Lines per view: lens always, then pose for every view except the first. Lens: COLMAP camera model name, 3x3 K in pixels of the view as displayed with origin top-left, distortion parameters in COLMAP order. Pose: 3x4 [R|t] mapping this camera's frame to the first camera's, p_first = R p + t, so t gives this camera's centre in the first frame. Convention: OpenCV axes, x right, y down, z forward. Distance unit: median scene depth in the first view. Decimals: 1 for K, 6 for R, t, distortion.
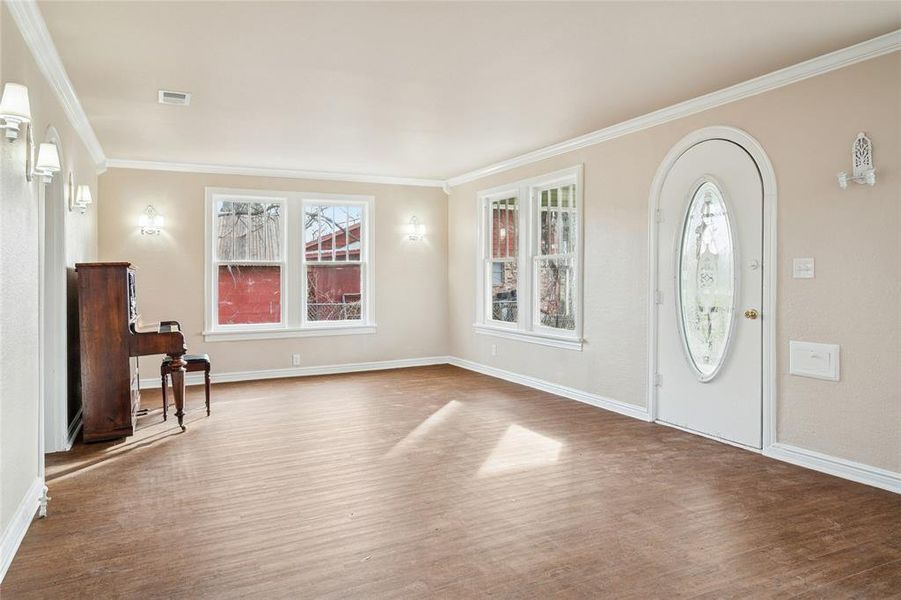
lens RADIAL K [[582.2, 0, 448.1], [0, 582.2, 264.0], [0, 0, 1]] dist [-0.054976, -0.000235]
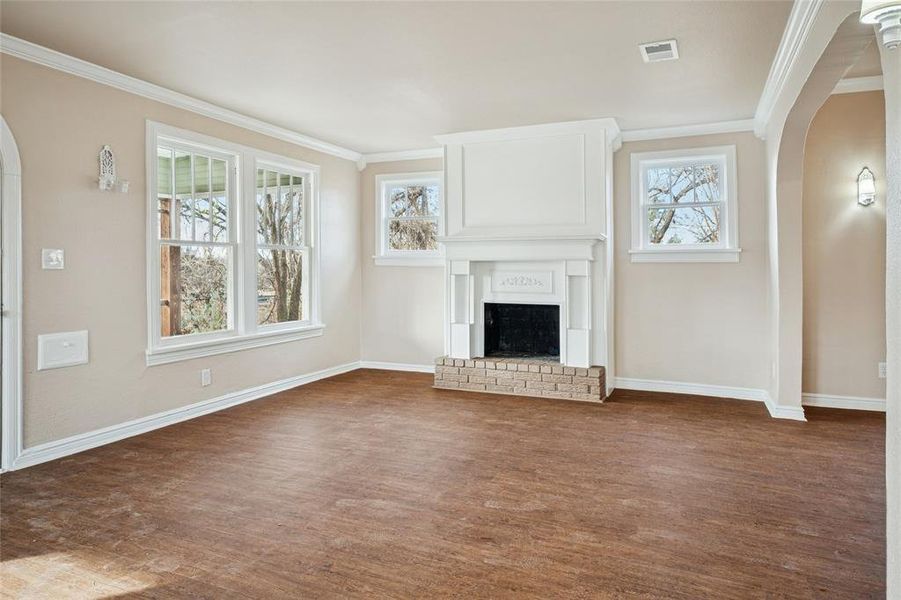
lens RADIAL K [[582.2, 0, 448.1], [0, 582.2, 264.0], [0, 0, 1]] dist [-0.054976, -0.000235]
pose [[-0.642832, 0.011456, 0.765922, -0.601473], [-0.014370, 0.999532, -0.027010, 0.033836], [-0.765873, -0.028370, -0.642366, 1.161618]]
